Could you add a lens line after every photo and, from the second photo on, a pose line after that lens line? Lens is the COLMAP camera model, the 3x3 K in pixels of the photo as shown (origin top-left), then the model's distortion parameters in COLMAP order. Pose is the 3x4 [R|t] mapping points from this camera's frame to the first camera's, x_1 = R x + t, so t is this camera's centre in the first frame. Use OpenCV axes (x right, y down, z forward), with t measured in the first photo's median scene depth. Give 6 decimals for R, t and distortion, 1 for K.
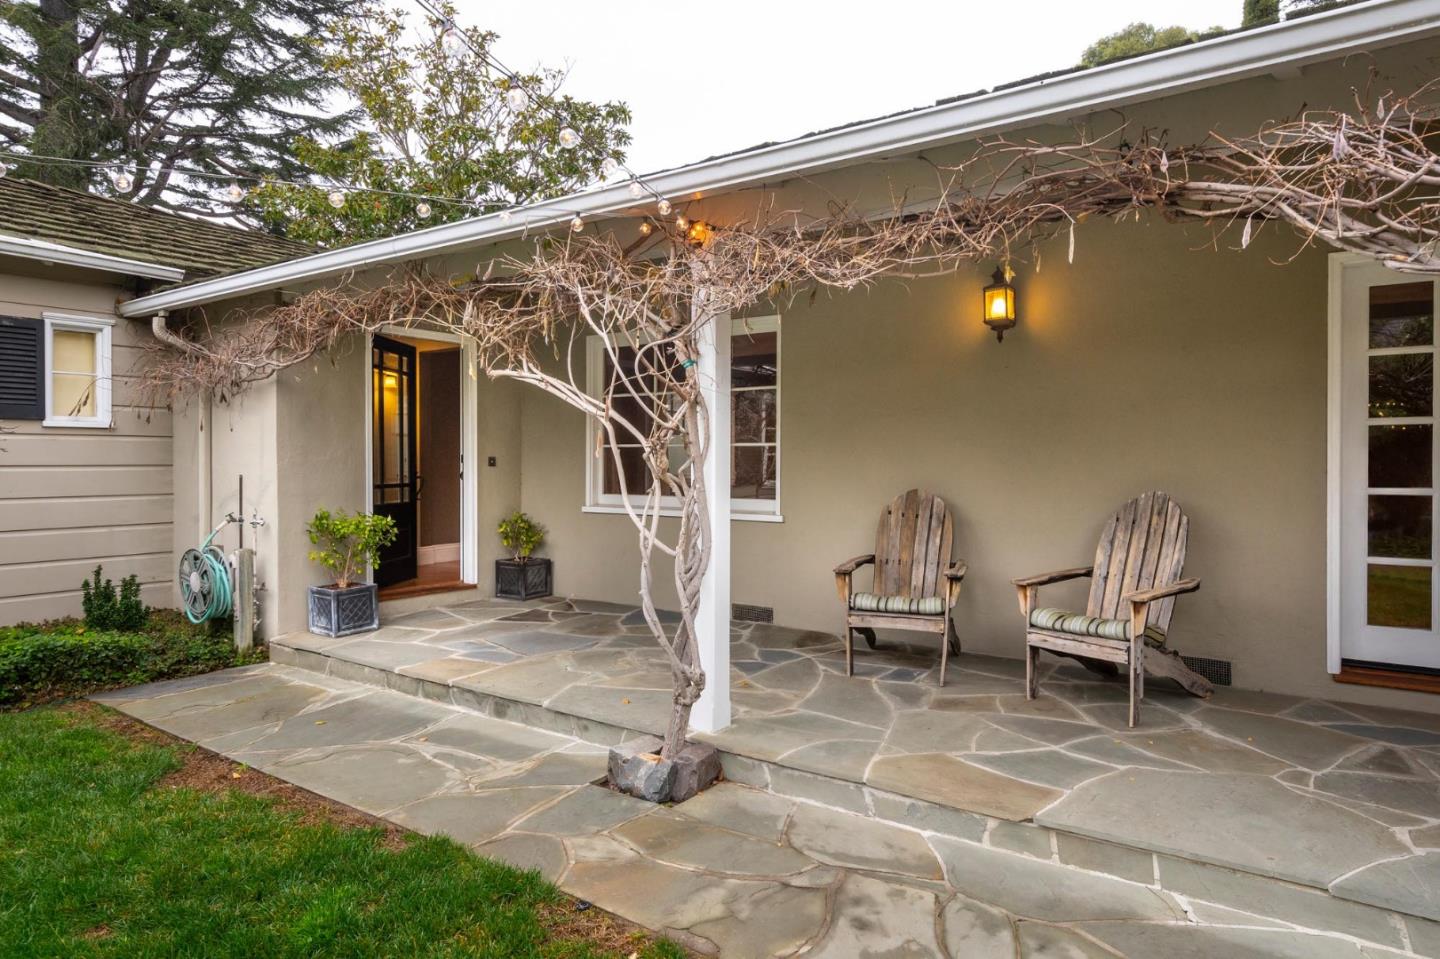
lens RADIAL K [[910.0, 0, 720.1], [0, 910.0, 472.2], [0, 0, 1]] dist [0.026128, 0.000049]
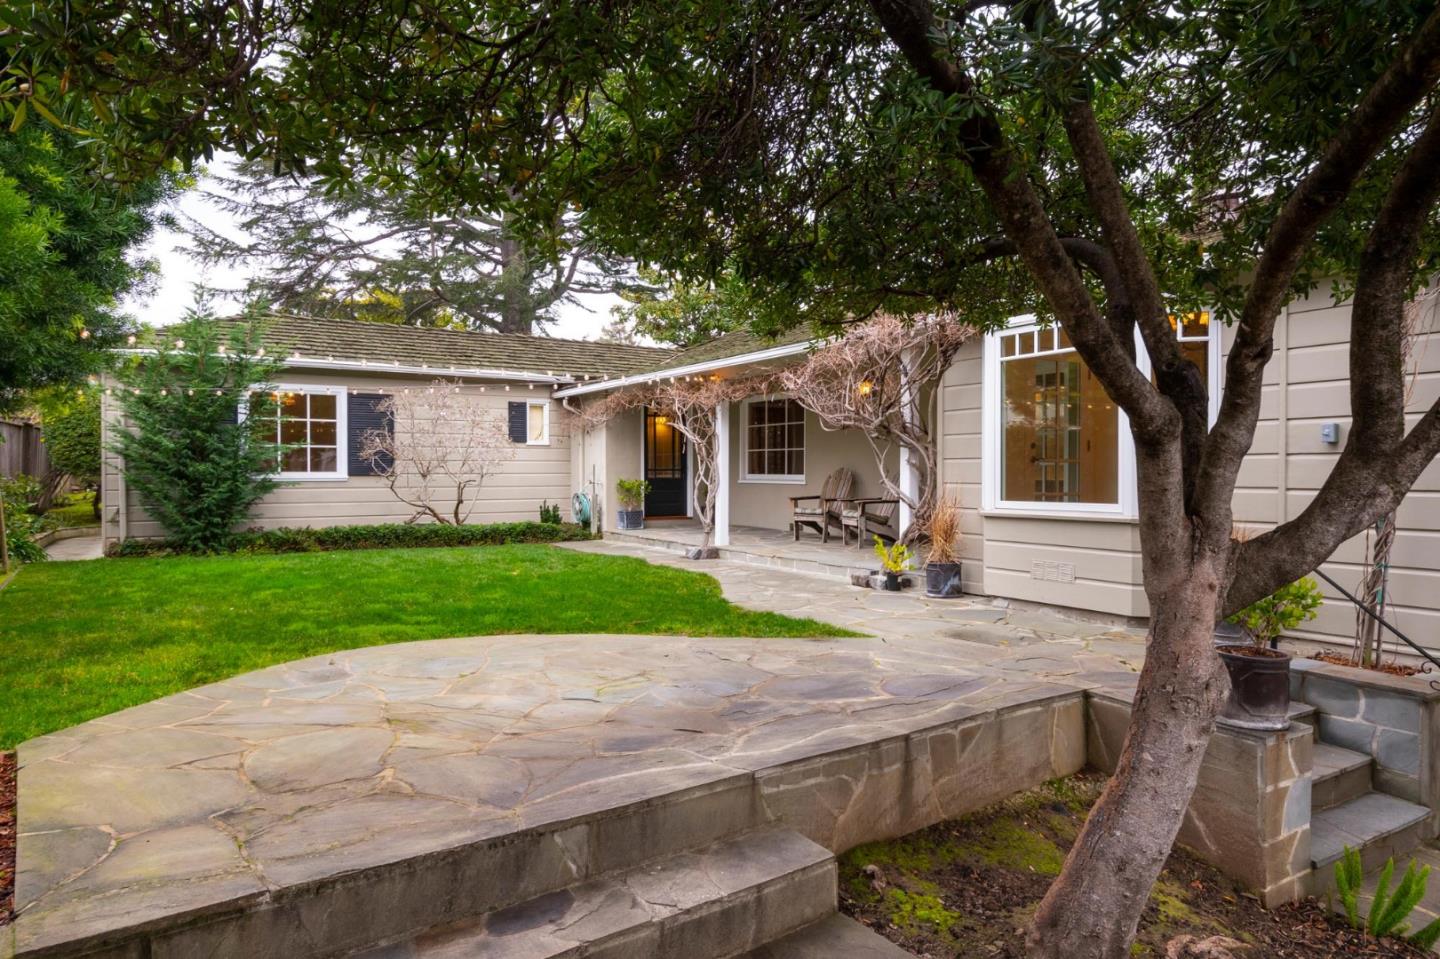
lens RADIAL K [[910.0, 0, 722.9], [0, 910.0, 478.7], [0, 0, 1]] dist [0.026128, 0.000049]
pose [[0.927854, 0.003448, -0.372928, 0.719112], [-0.003446, 0.999994, 0.000672, 0.040319], [0.372928, 0.000661, 0.927860, -1.150857]]
